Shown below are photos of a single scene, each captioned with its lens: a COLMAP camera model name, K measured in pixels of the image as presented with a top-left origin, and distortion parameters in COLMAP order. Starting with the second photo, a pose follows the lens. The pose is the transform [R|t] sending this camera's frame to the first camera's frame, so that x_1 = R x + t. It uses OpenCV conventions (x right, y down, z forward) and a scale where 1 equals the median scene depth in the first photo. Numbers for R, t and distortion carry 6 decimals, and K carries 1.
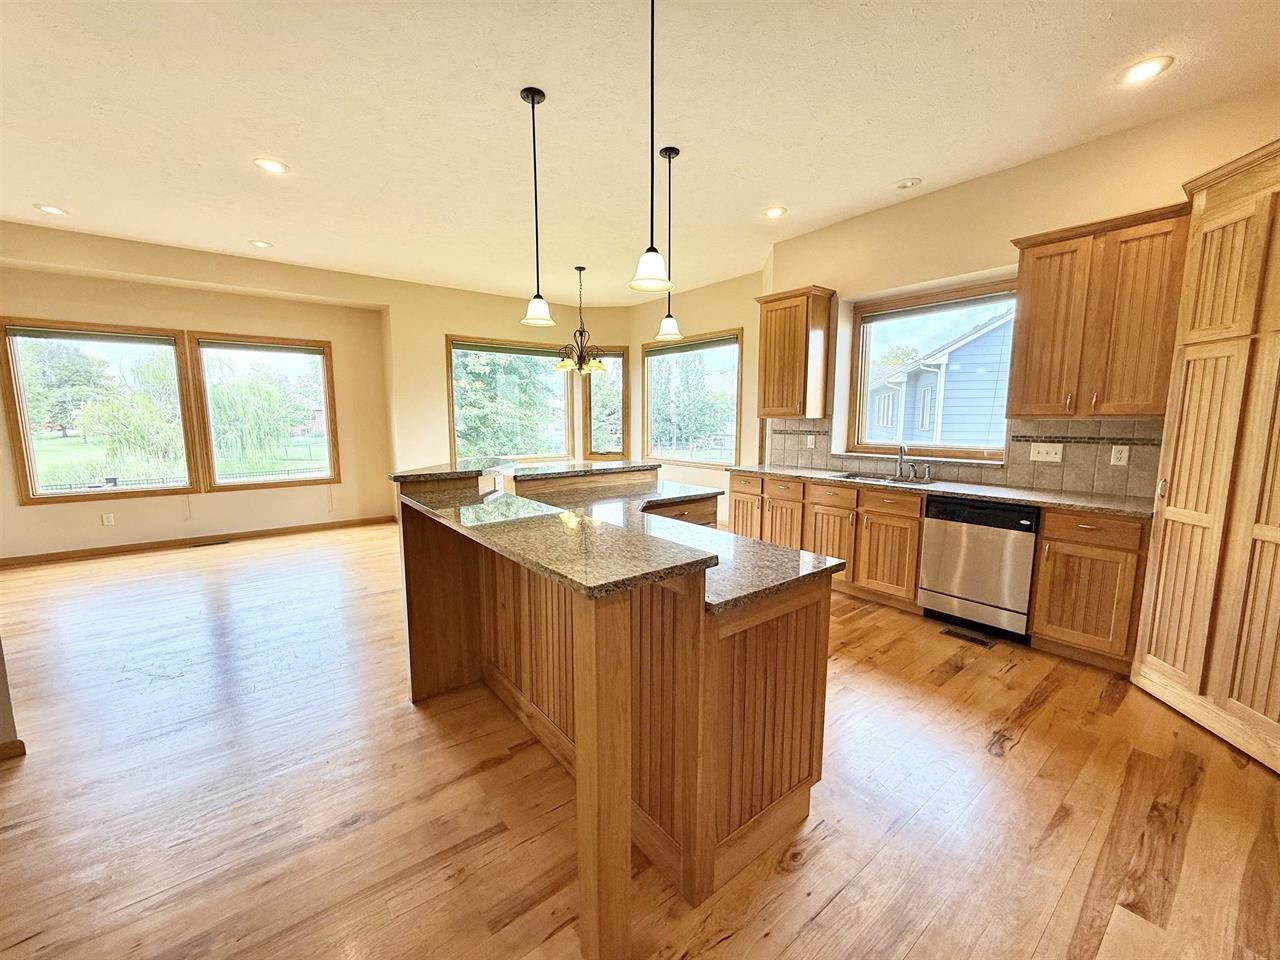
lens RADIAL K [[512.4, 0, 644.6], [0, 512.4, 480.7], [0, 0, 1]] dist [-0.000781, -0.000124]
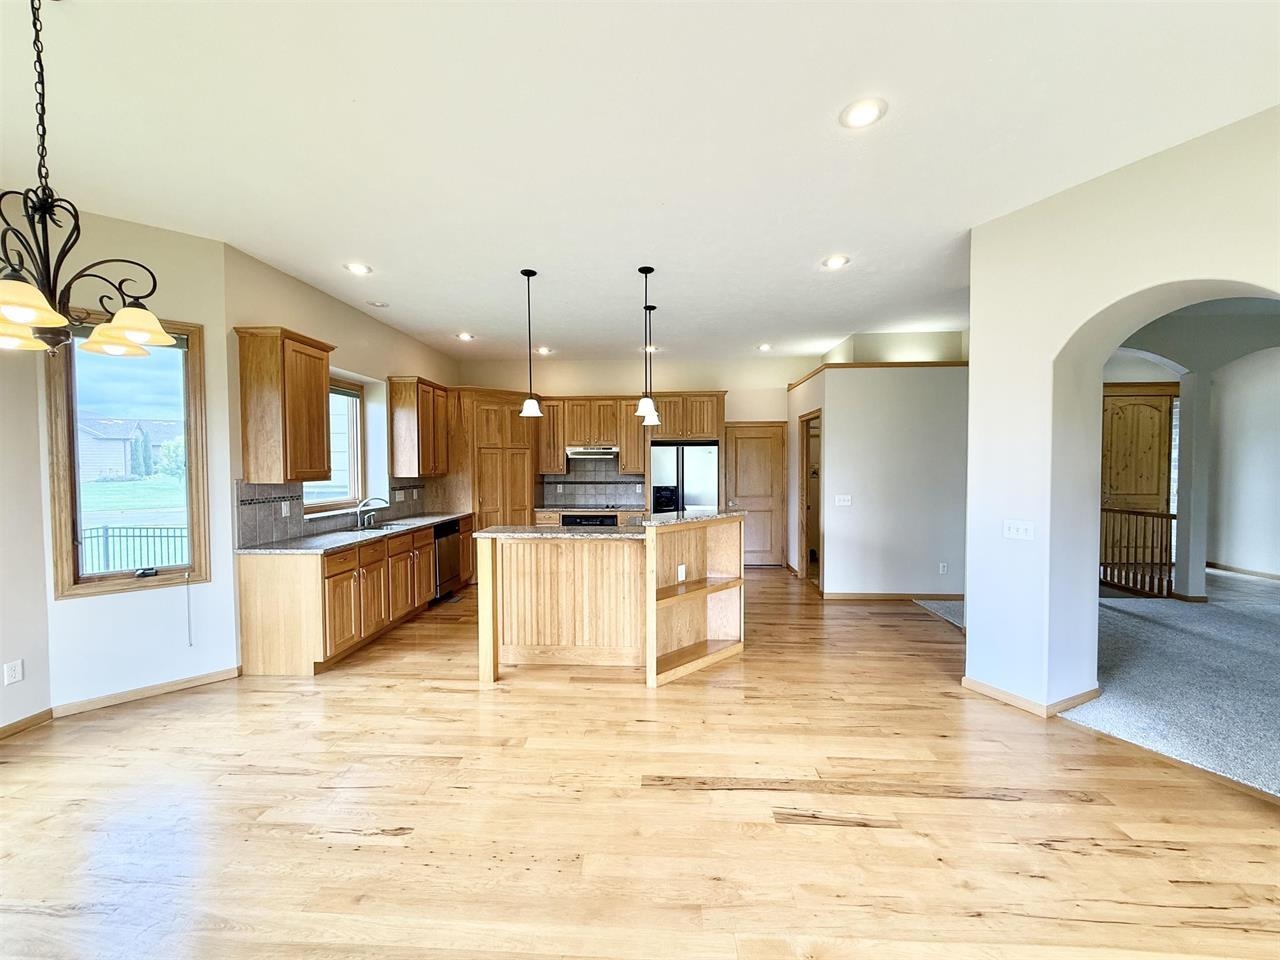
lens RADIAL K [[512.4, 0, 639.0], [0, 512.4, 483.7], [0, 0, 1]] dist [-0.000781, -0.000124]
pose [[-0.745123, -0.018413, 0.666673, -0.908236], [0.090167, 0.987660, 0.128056, -0.231379], [-0.660804, 0.155529, -0.734267, 1.634405]]
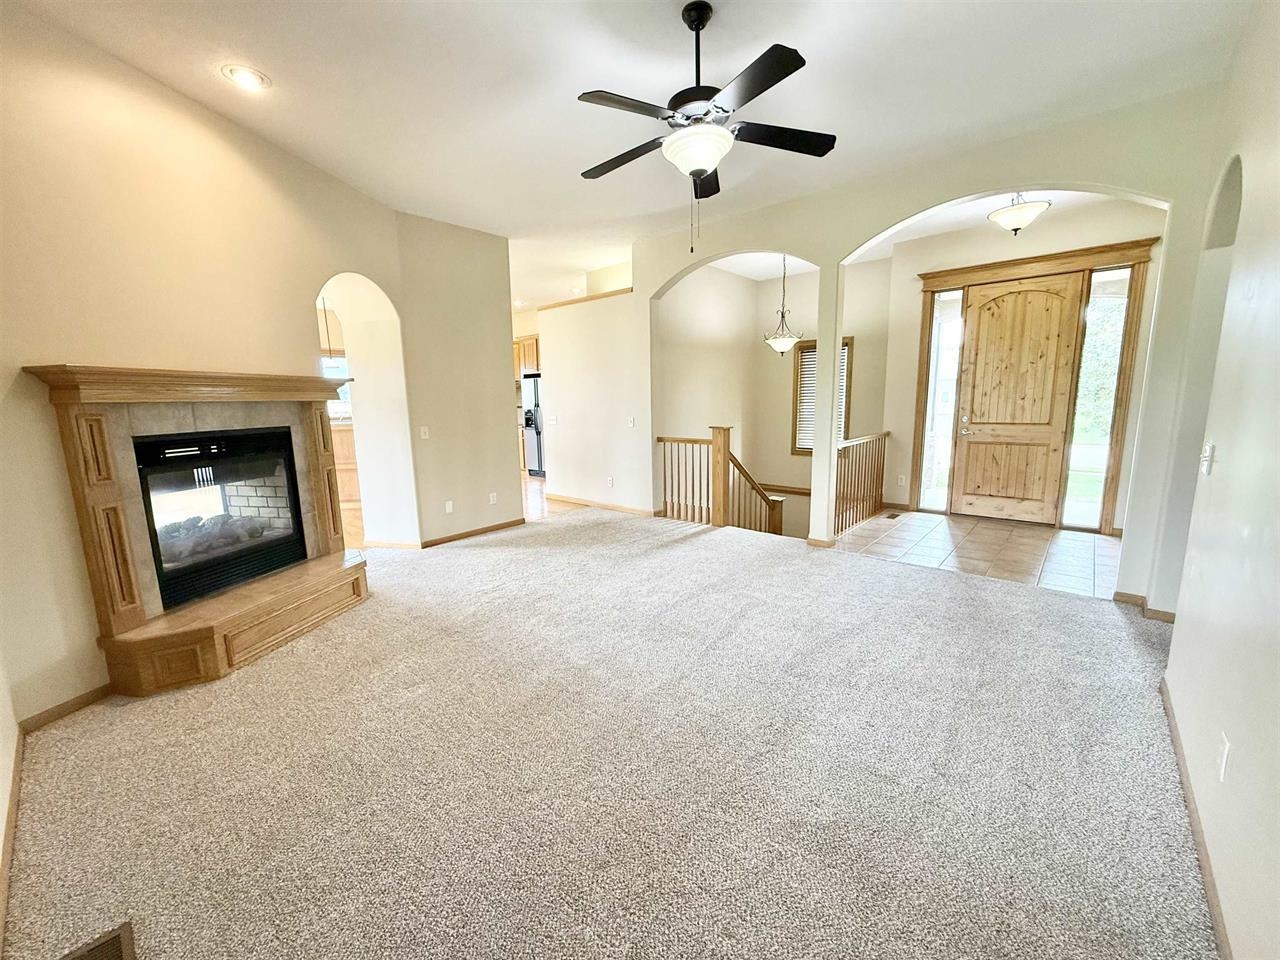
lens RADIAL K [[512.4, 0, 636.5], [0, 512.4, 482.7], [0, 0, 1]] dist [-0.000781, -0.000124]
pose [[-0.174721, -0.155665, 0.972235, -2.307987], [0.144194, 0.972732, 0.181658, 0.002402], [-0.974002, 0.171930, -0.147511, 0.085497]]
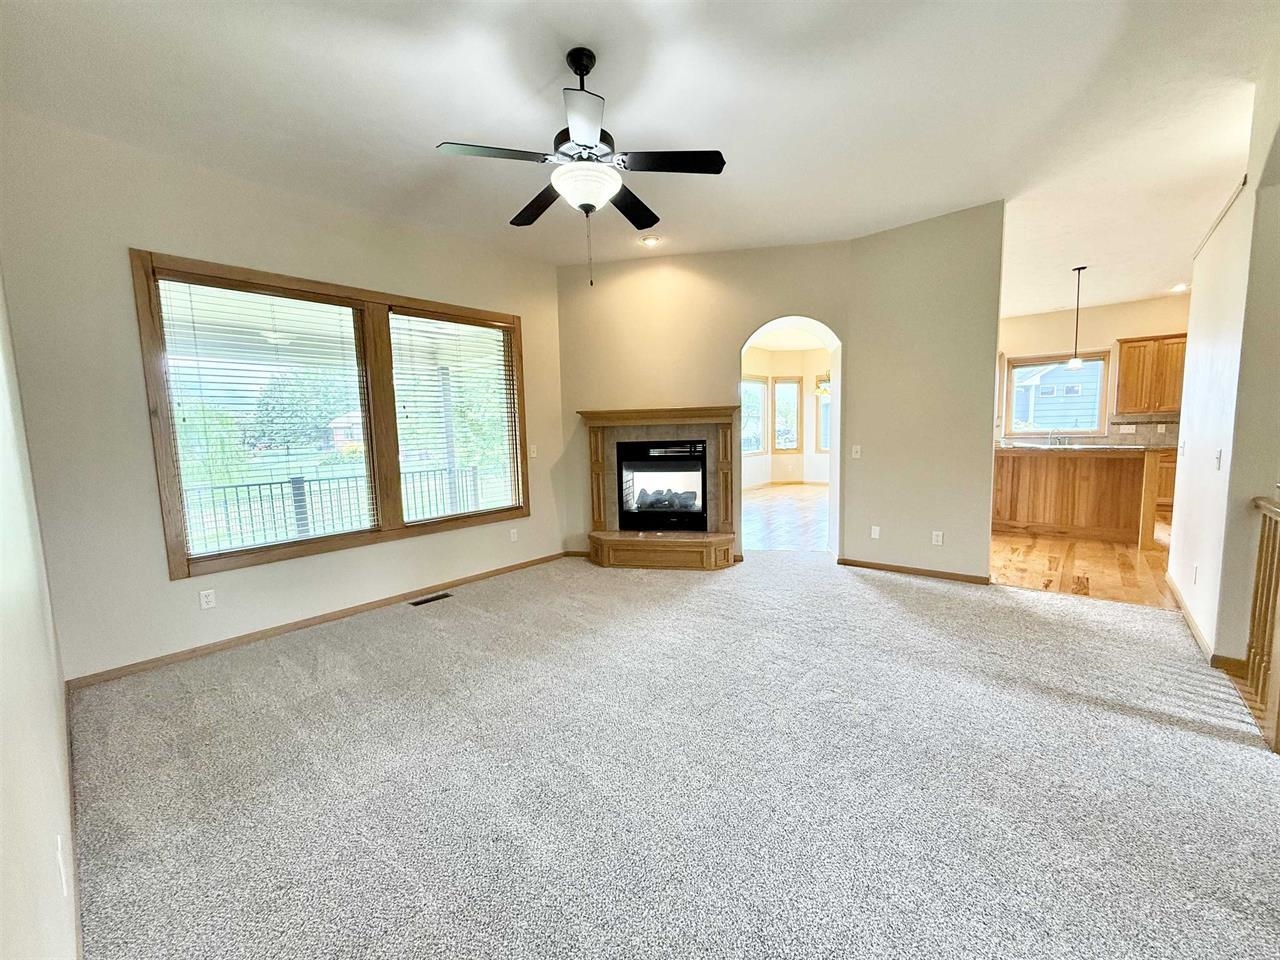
lens RADIAL K [[512.4, 0, 640.2], [0, 512.4, 479.3], [0, 0, 1]] dist [-0.000781, -0.000124]
pose [[0.981889, -0.043636, 0.184361, -1.696457], [0.049639, 0.998373, -0.028072, 0.118617], [-0.182836, 0.036715, 0.982458, -0.799569]]
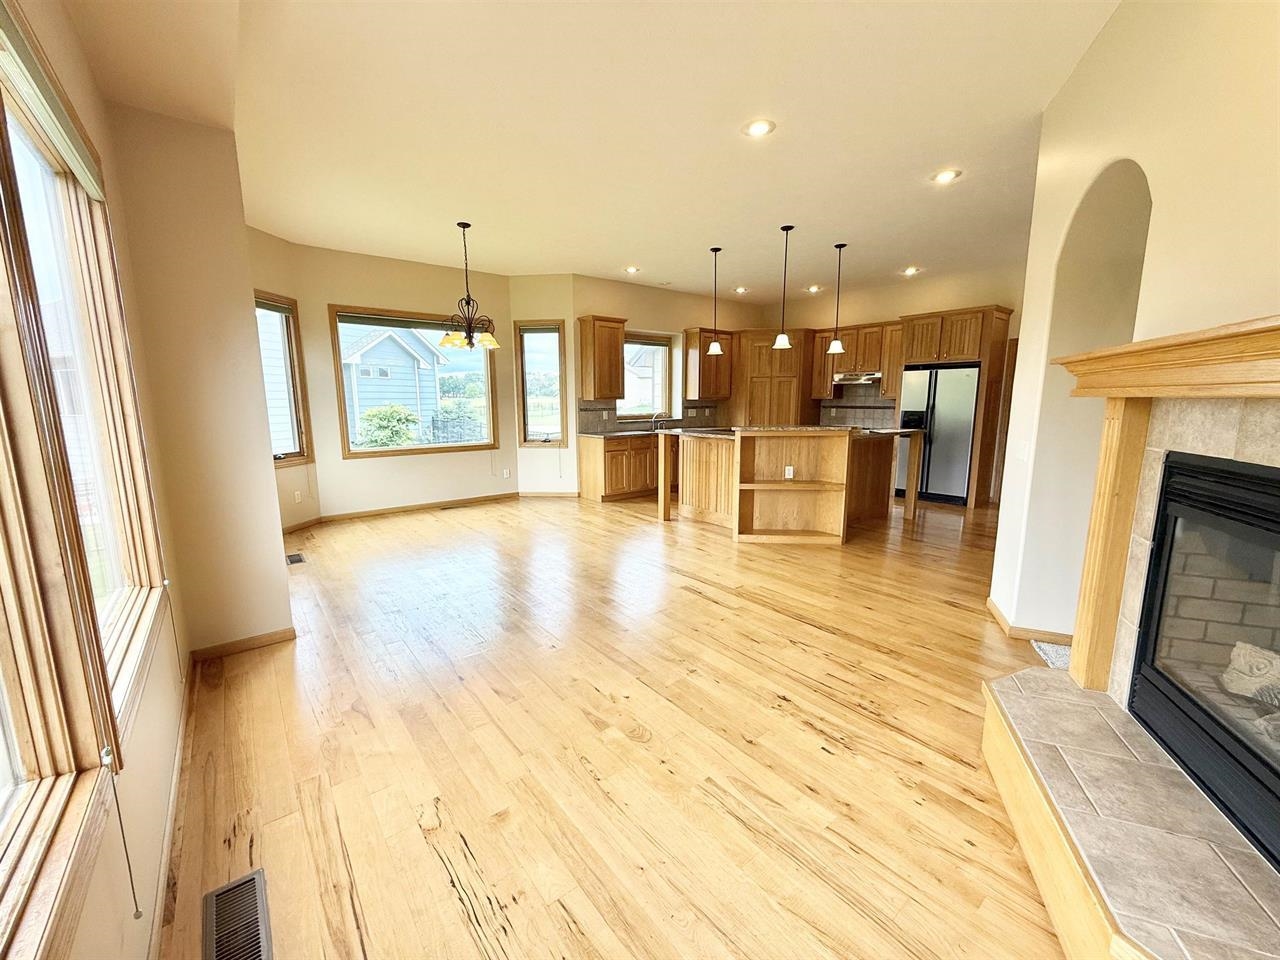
lens RADIAL K [[512.4, 0, 635.5], [0, 512.4, 485.6], [0, 0, 1]] dist [-0.000781, -0.000124]
pose [[0.004067, -0.165938, 0.986128, -1.650405], [0.130242, 0.977824, 0.164004, -0.146155], [-0.991474, 0.127768, 0.025588, 1.190759]]
